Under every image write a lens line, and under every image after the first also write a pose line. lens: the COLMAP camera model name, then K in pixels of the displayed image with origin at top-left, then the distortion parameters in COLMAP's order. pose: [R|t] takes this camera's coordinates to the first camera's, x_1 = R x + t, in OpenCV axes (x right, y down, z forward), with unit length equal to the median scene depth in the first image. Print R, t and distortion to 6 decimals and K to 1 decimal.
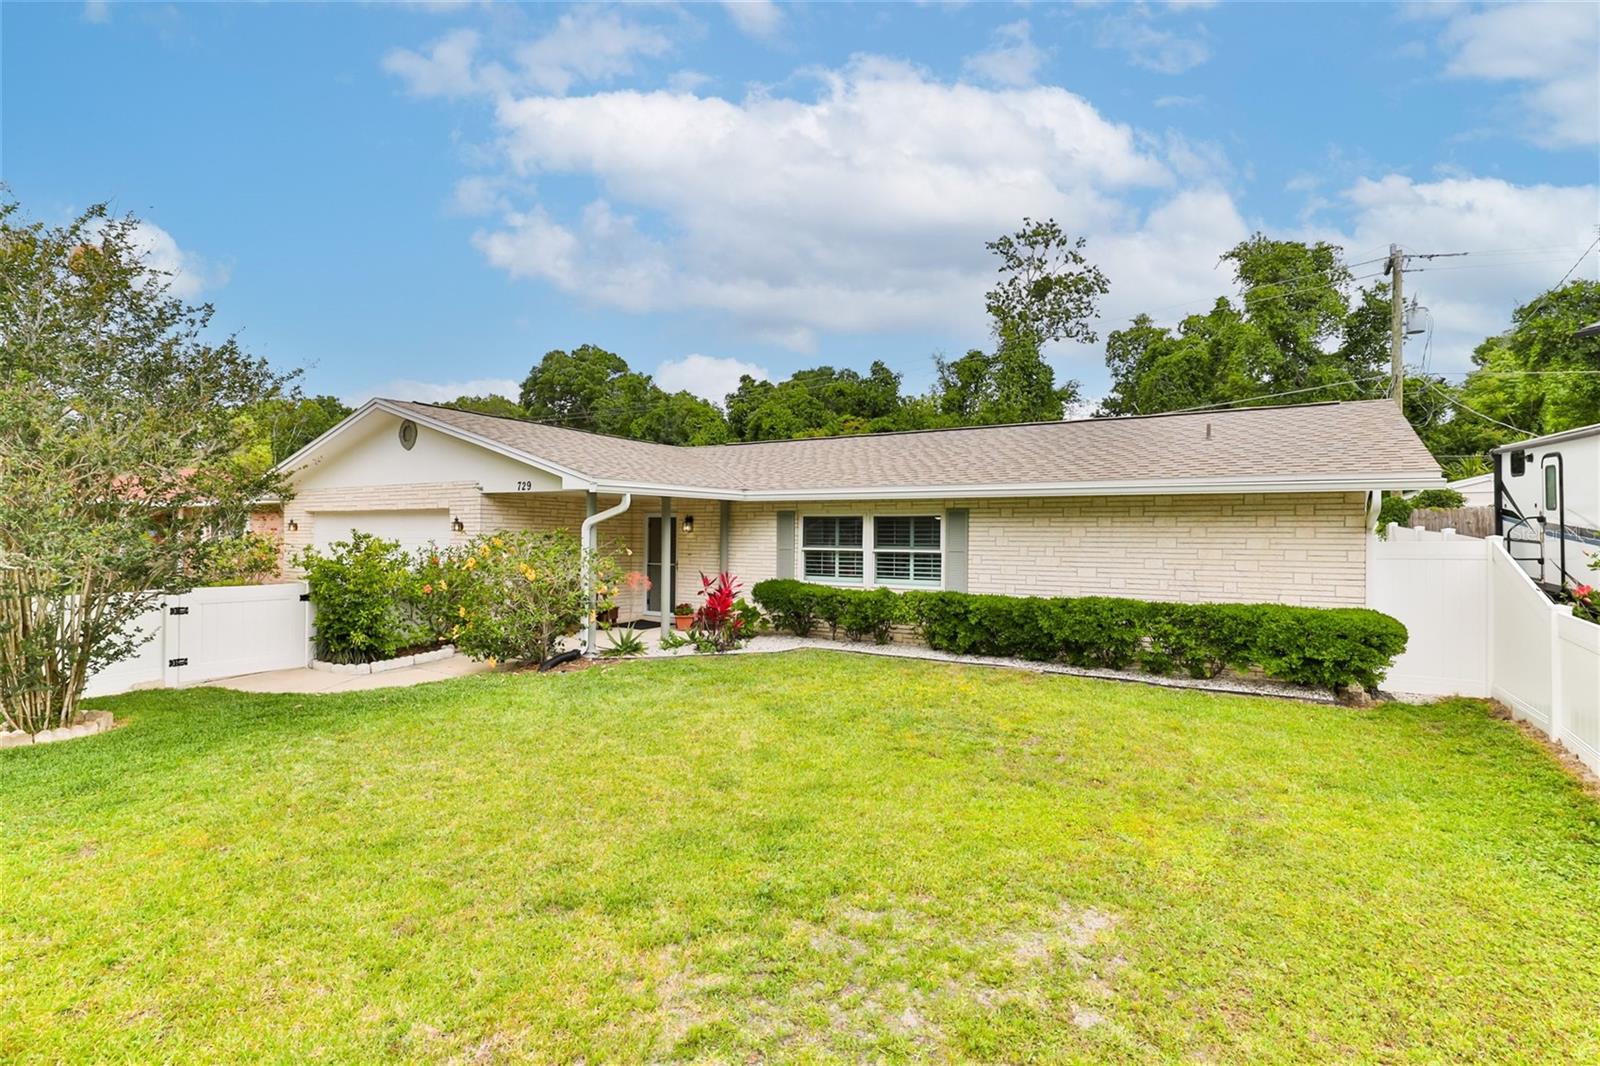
lens RADIAL K [[812.9, 0, 800.9], [0, 812.9, 539.5], [0, 0, 1]] dist [-0.026814, 0.028075]
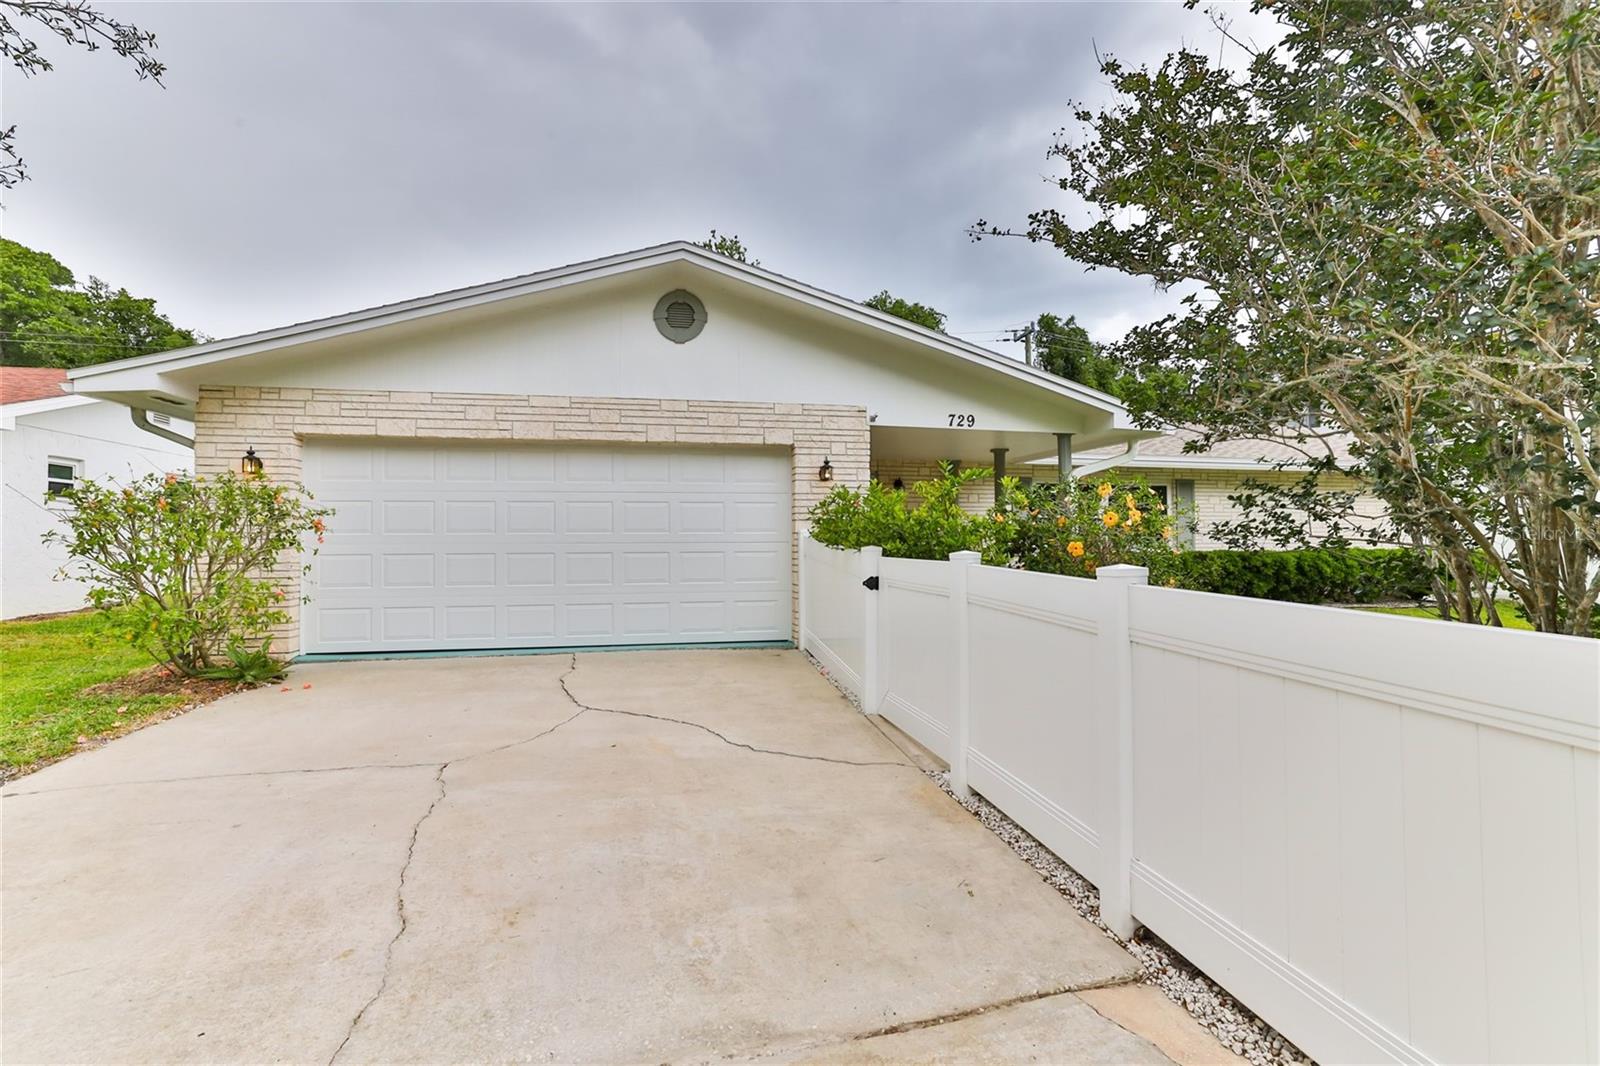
lens RADIAL K [[741.7, 0, 789.4], [0, 741.7, 532.5], [0, 0, 1]] dist [0.002096, 0.001031]
pose [[0.714359, -0.003032, 0.699773, -0.773393], [0.010620, 0.999922, -0.006509, 0.031470], [-0.699699, 0.012081, 0.714335, 0.530389]]
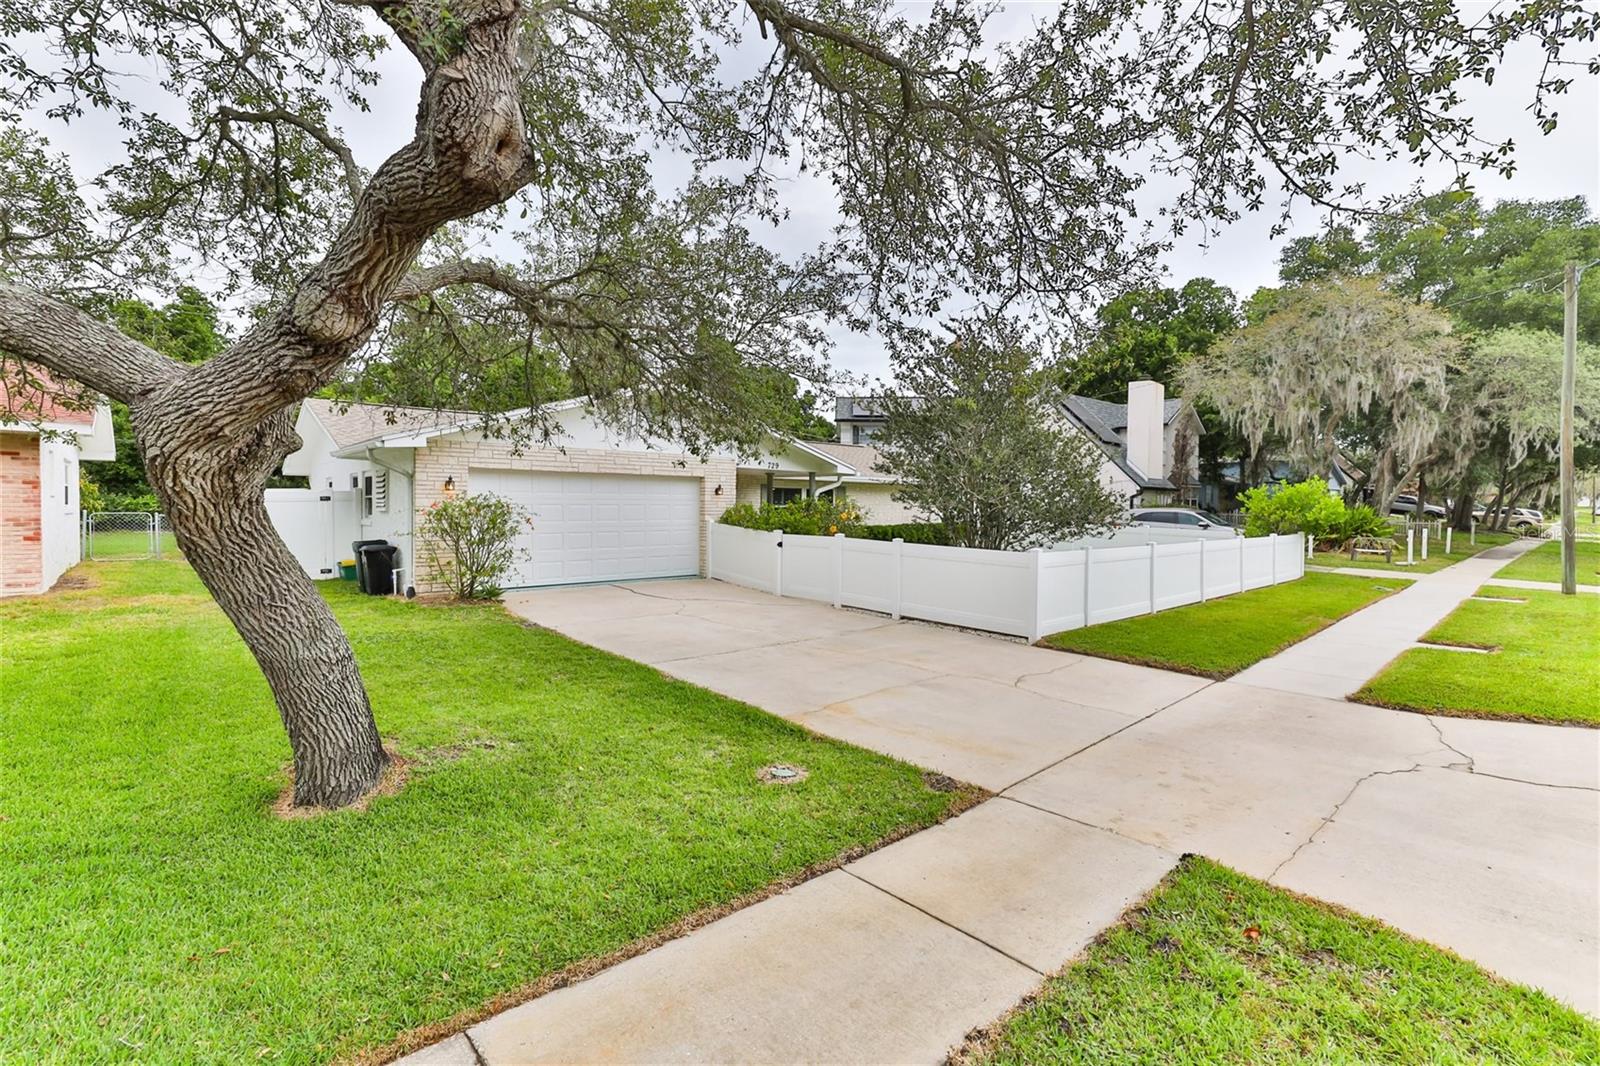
lens RADIAL K [[727.7, 0, 800.0], [0, 727.7, 533.0], [0, 0, 1]] dist [-0.030358, 0.021832]
pose [[0.240974, -0.035484, 0.969883, -1.391200], [0.003610, 0.999357, 0.035665, 0.009087], [-0.970525, -0.005094, 0.240947, 0.519072]]
